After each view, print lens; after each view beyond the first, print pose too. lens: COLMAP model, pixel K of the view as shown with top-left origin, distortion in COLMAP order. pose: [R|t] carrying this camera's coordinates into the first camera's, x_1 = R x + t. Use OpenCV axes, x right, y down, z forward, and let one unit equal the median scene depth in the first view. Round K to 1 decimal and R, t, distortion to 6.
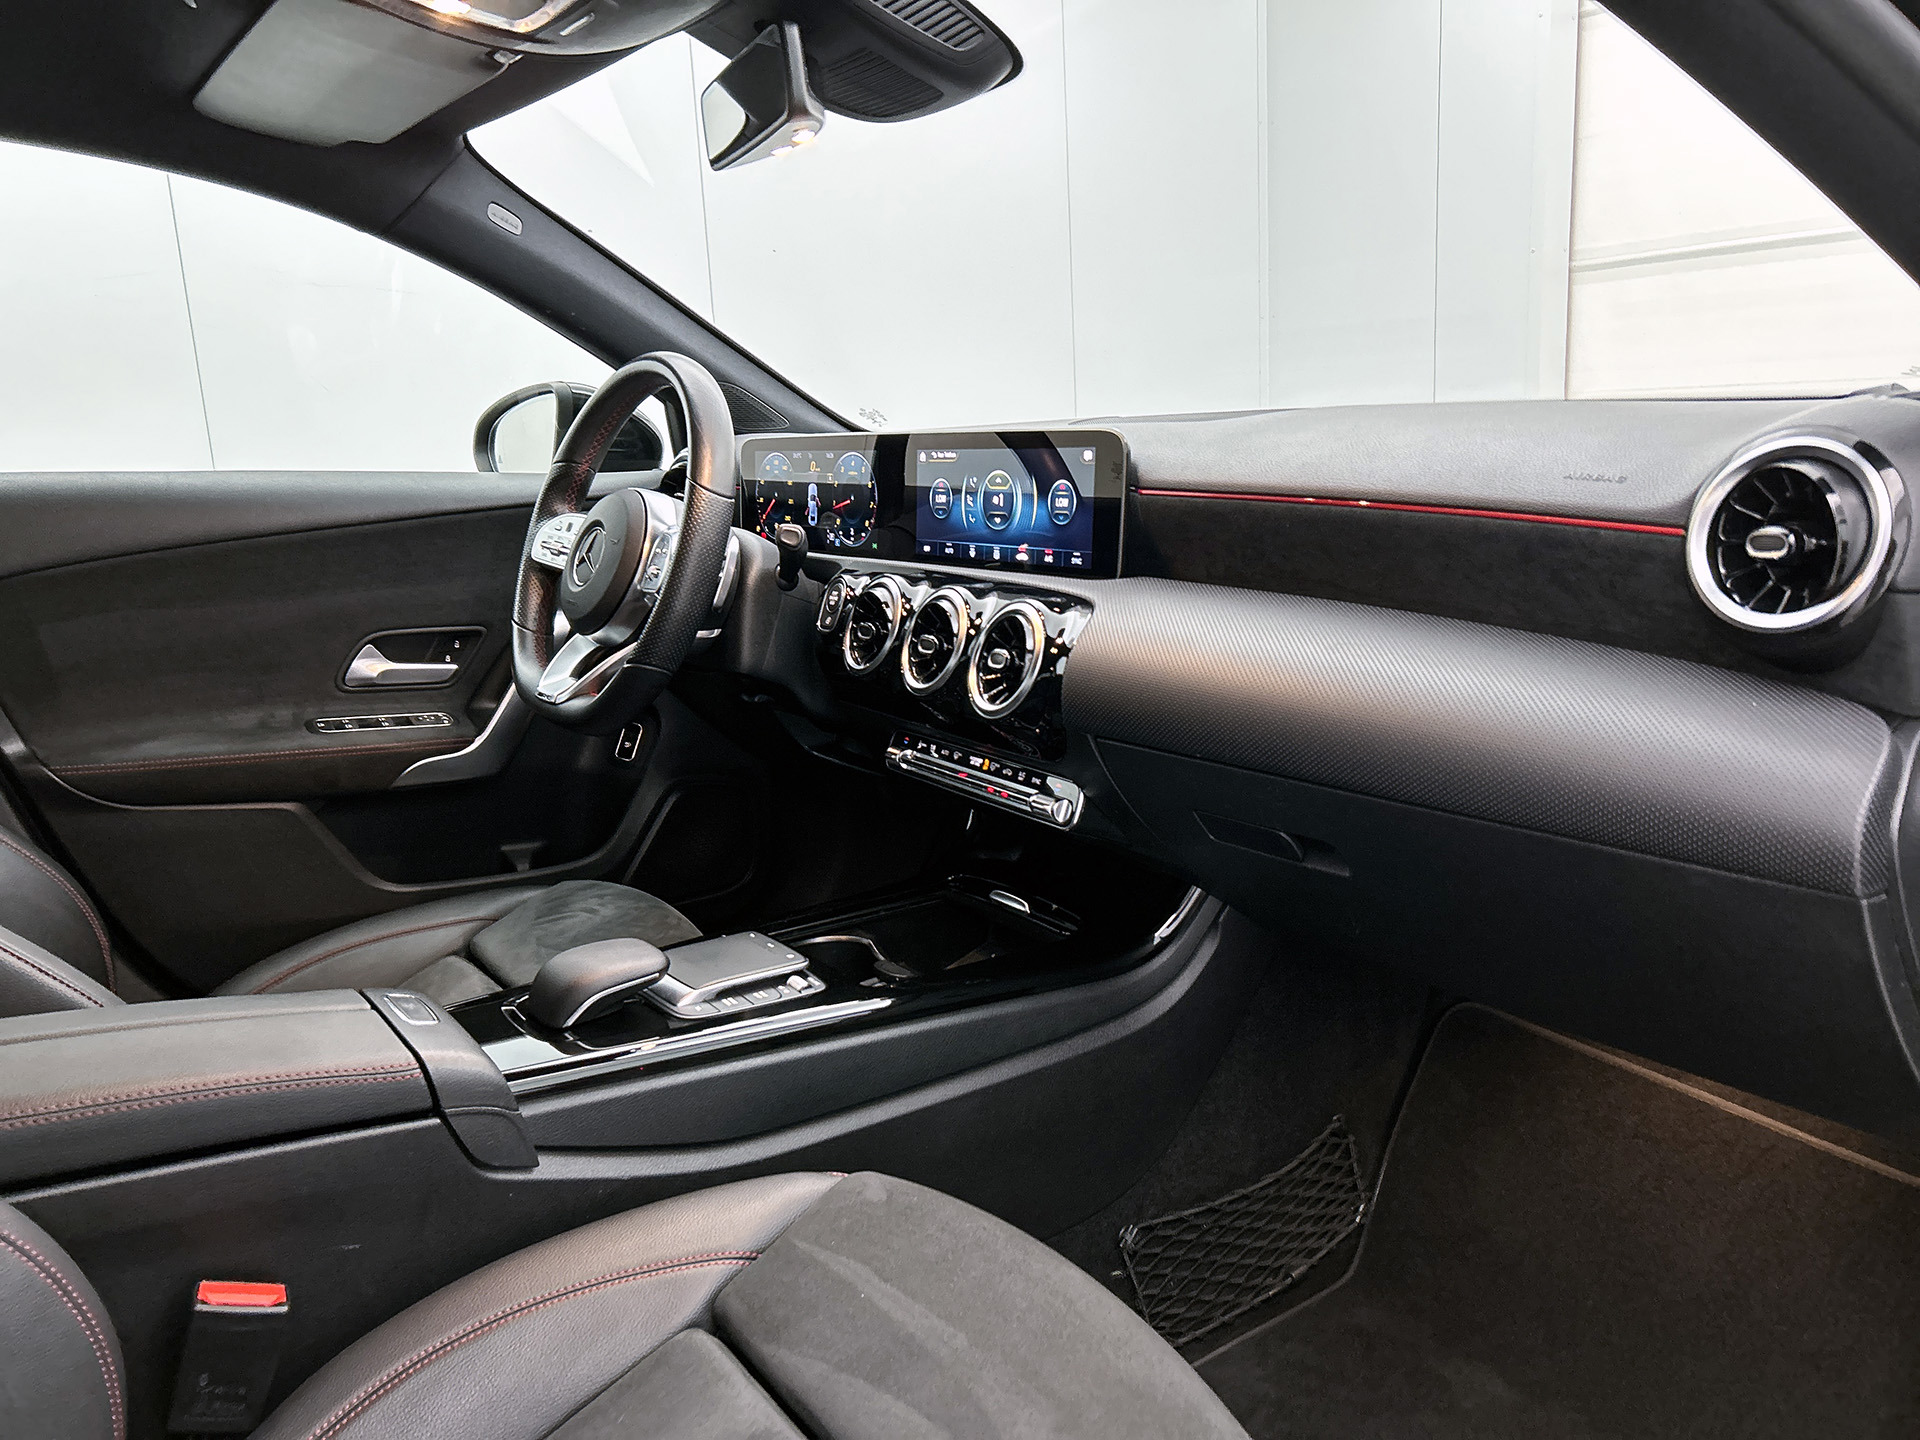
lens RADIAL K [[1445.0, 0, 971.6], [0, 1445.0, 708.2], [0, 0, 1]] dist [0.042482, -0.011428]
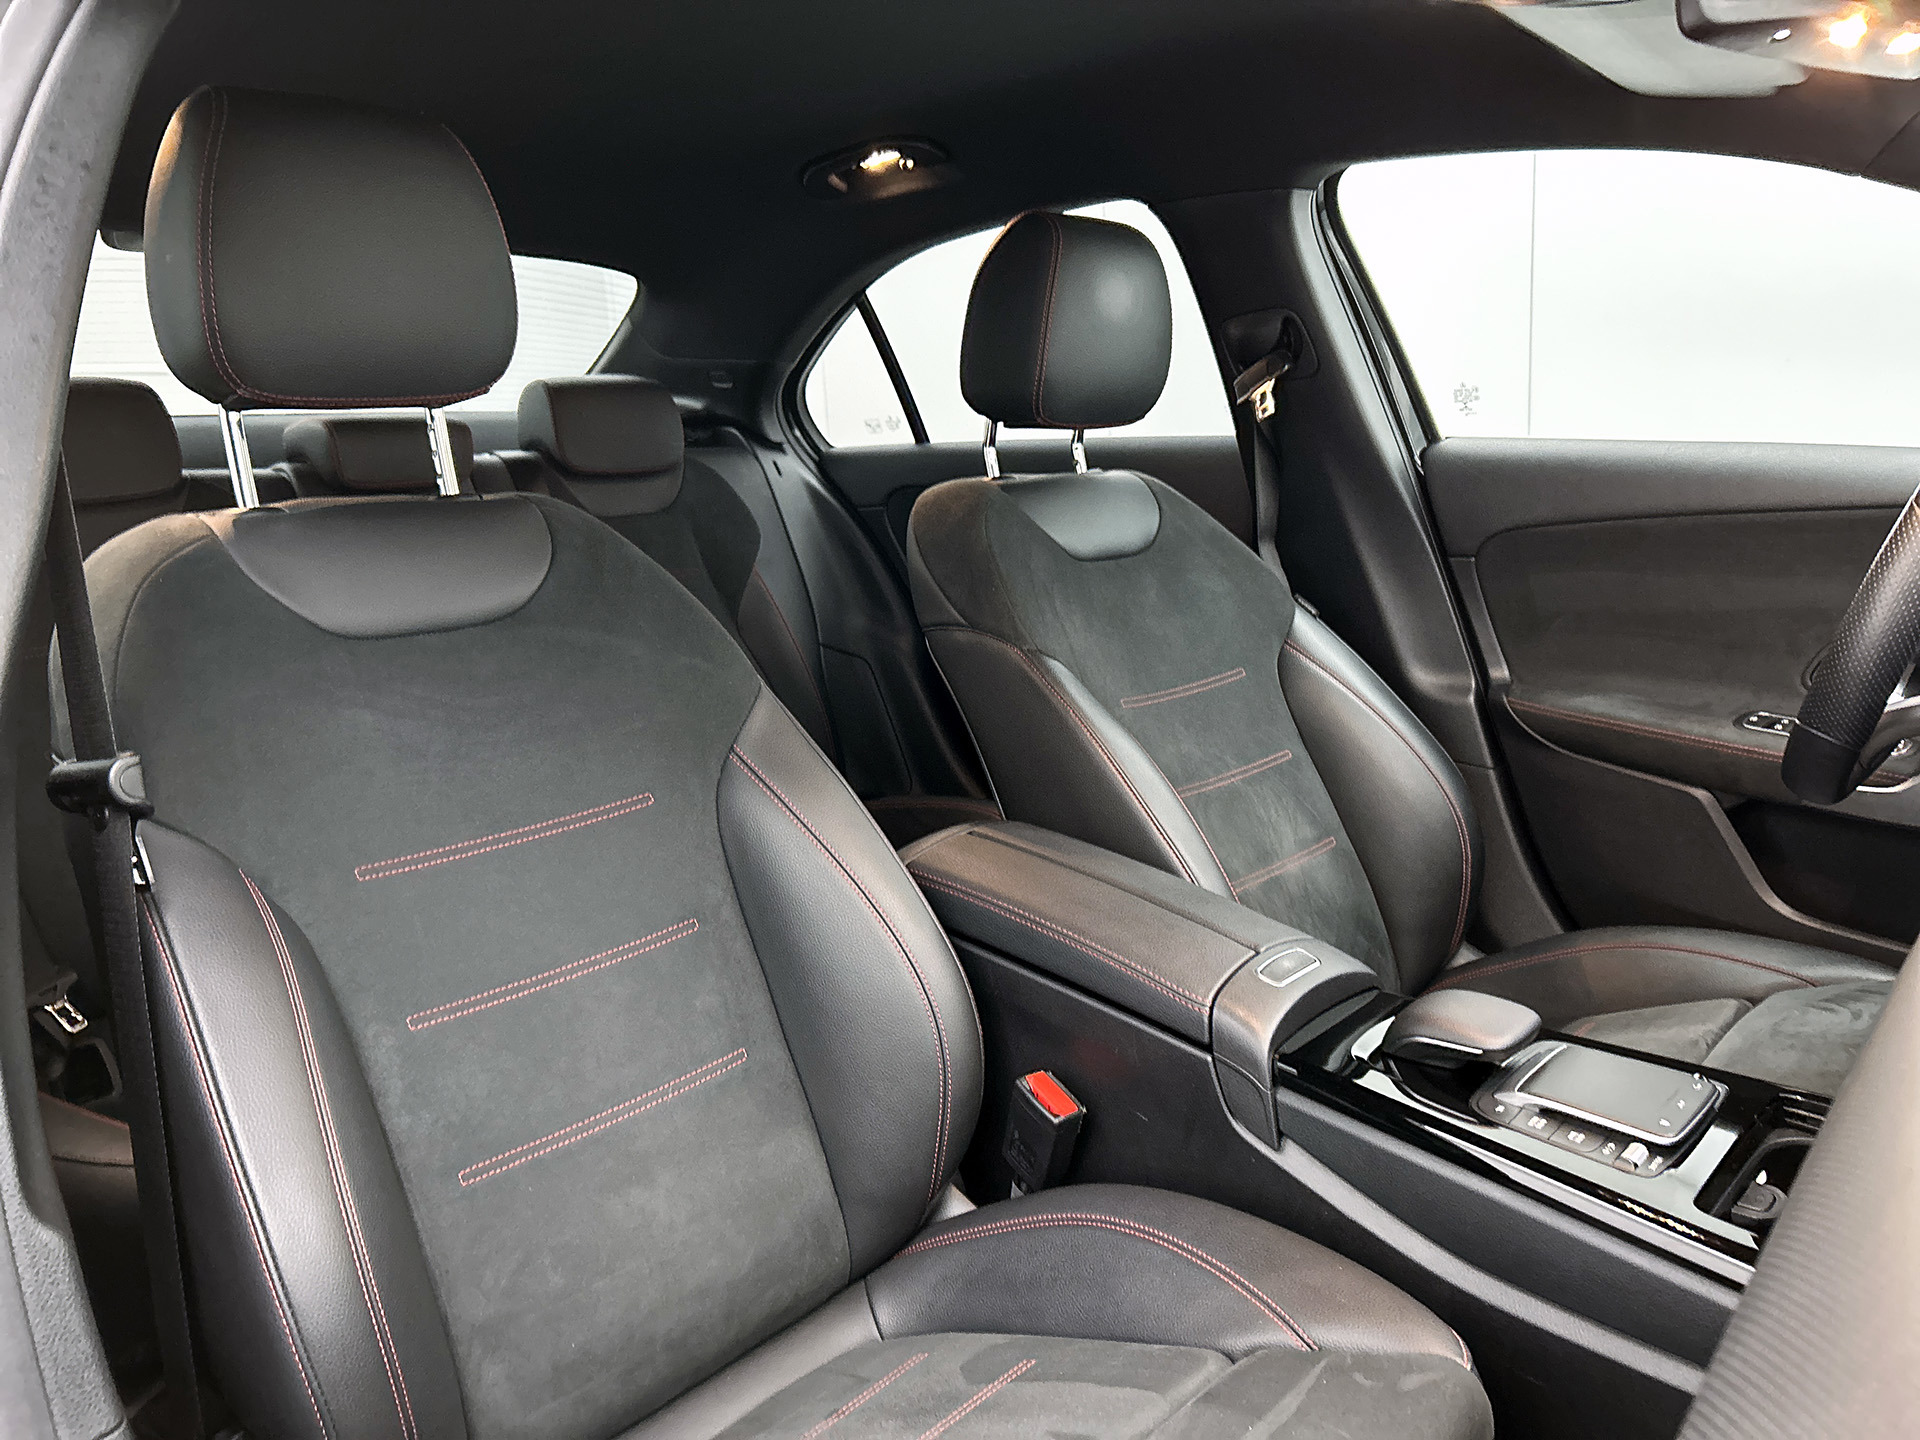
lens RADIAL K [[1445.0, 0, 965.9], [0, 1445.0, 722.1], [0, 0, 1]] dist [0.042482, -0.011428]
pose [[0.217105, 0.230889, -0.948449, 0.364506], [-0.164568, 0.966374, 0.197582, -0.097062], [0.962176, 0.113188, 0.247801, 0.311538]]
